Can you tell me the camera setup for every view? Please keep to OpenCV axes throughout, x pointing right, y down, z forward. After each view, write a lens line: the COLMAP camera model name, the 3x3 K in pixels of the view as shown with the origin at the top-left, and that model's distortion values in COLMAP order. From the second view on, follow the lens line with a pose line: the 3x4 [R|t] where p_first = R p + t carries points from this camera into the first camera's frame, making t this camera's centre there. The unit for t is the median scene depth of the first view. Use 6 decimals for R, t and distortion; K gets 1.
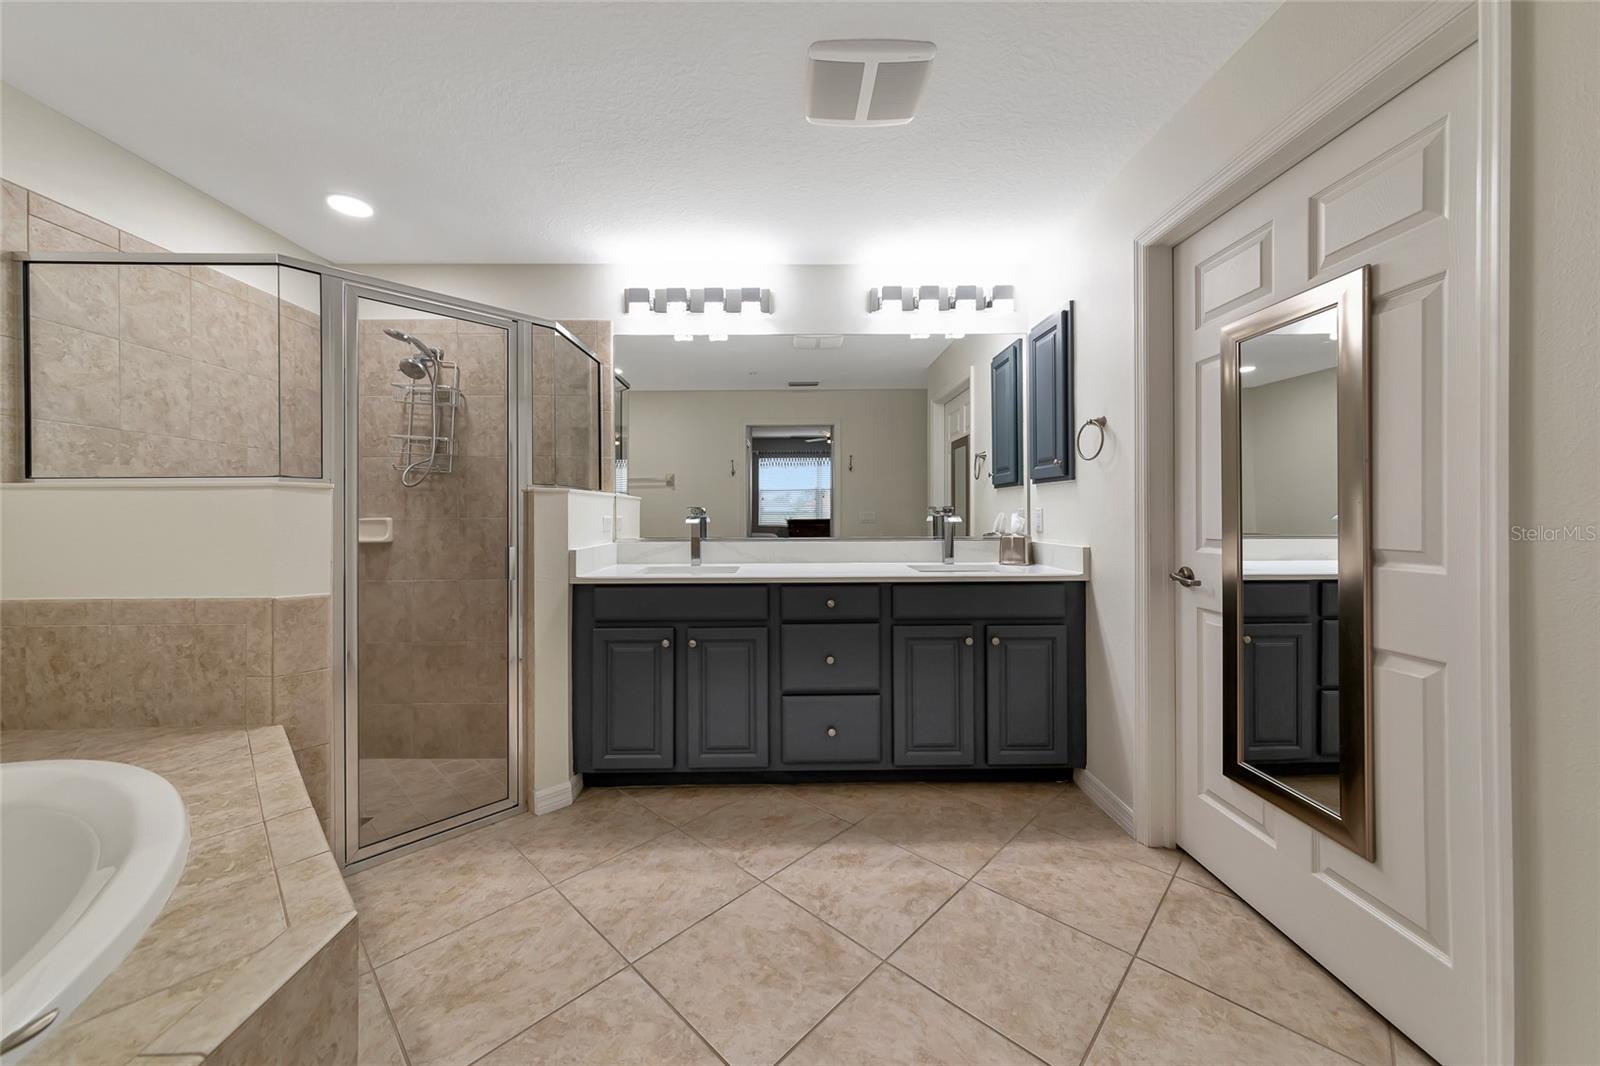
lens RADIAL K [[571.3, 0, 801.5], [0, 571.3, 511.6], [0, 0, 1]] dist [-0.002299, -0.000090]
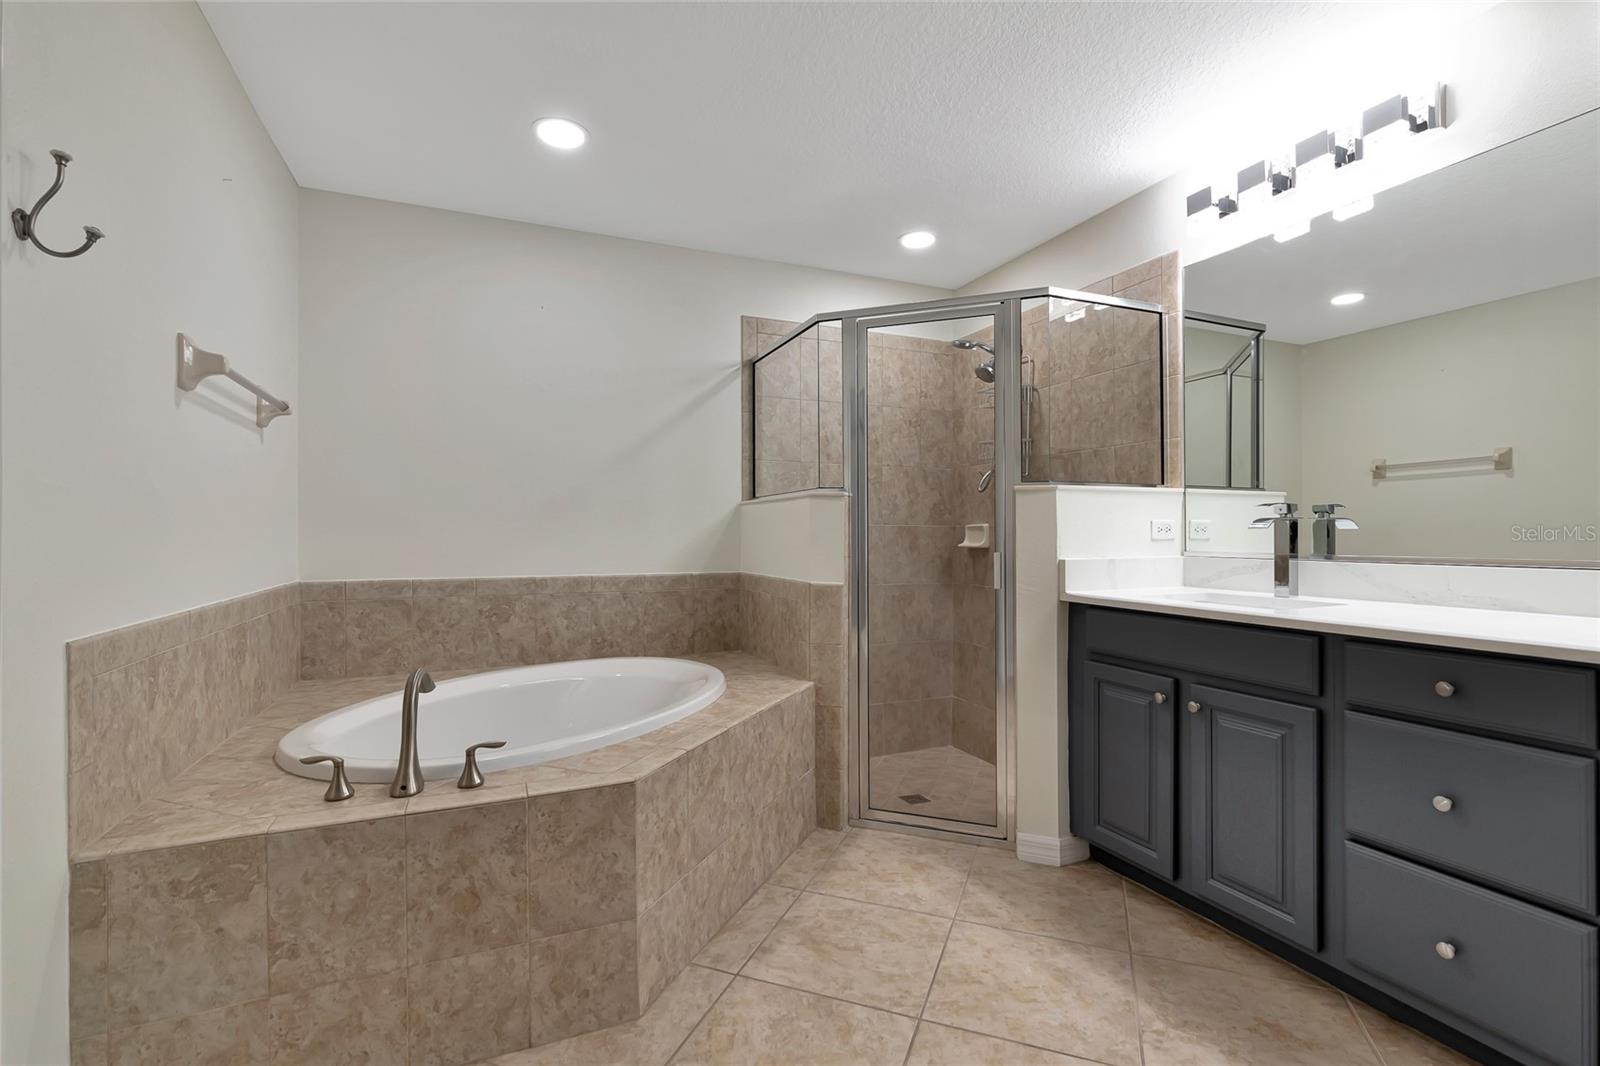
lens RADIAL K [[728.0, 0, 803.6], [0, 728.0, 528.5], [0, 0, 1]] dist [-0.006207, -0.001570]
pose [[0.381004, -0.003138, -0.924568, 0.484204], [0.006844, 0.999976, -0.000573, 0.024196], [0.924548, -0.006110, 0.381016, 0.294995]]
